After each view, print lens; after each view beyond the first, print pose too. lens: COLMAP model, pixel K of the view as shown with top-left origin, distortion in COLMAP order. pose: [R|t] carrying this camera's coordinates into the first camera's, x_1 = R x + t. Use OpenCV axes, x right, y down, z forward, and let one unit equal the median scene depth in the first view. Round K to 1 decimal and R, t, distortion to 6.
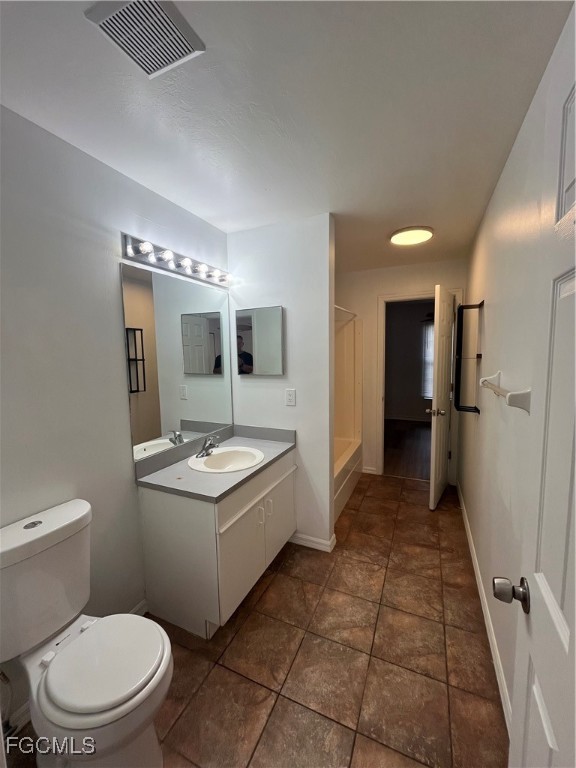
lens RADIAL K [[309.7, 0, 288.0], [0, 309.7, 381.0], [0, 0, 1]] dist [-0.002691, 0.000331]
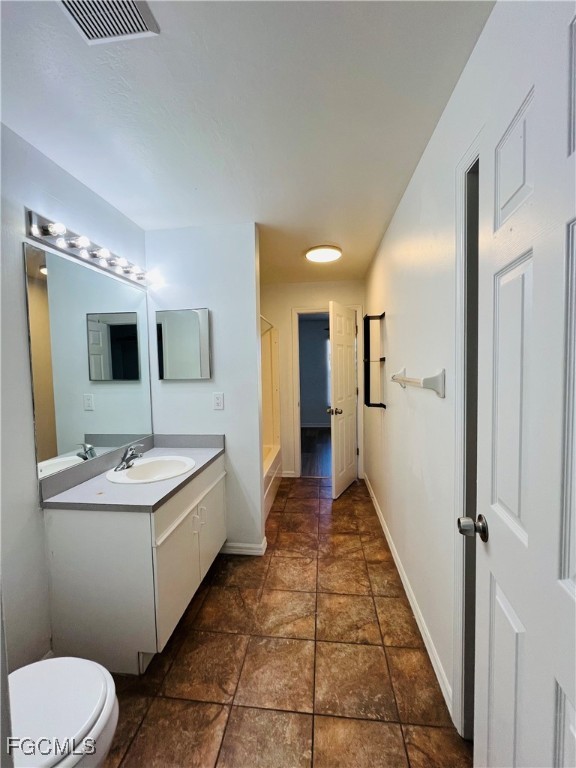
lens RADIAL K [[309.7, 0, 288.1], [0, 309.7, 381.1], [0, 0, 1]] dist [-0.002691, 0.000331]
pose [[0.952057, -0.017079, 0.305445, -0.089416], [0.033222, 0.998308, -0.047731, 0.048212], [-0.304112, 0.055590, 0.951013, -0.003841]]
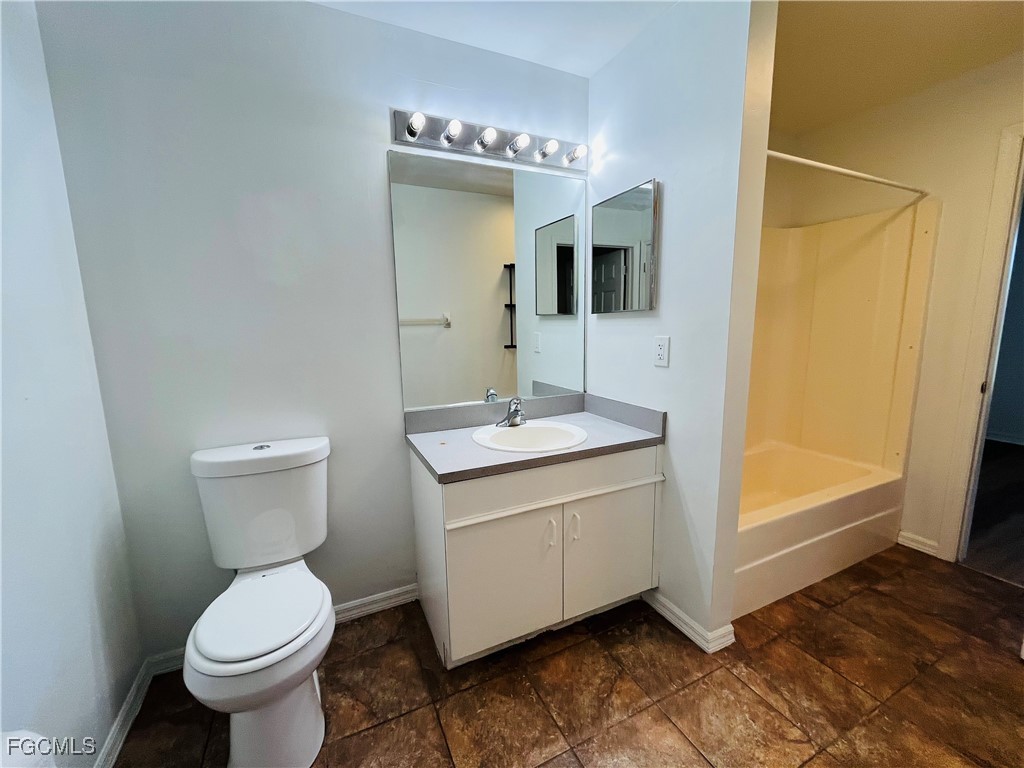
lens RADIAL K [[413.0, 0, 513.2], [0, 413.0, 387.2], [0, 0, 1]] dist [-0.002691, 0.000331]
pose [[0.761382, 0.101284, -0.640343, 0.314926], [-0.053930, 0.994192, 0.093129, 0.069318], [0.646057, -0.036373, 0.762422, 0.305168]]
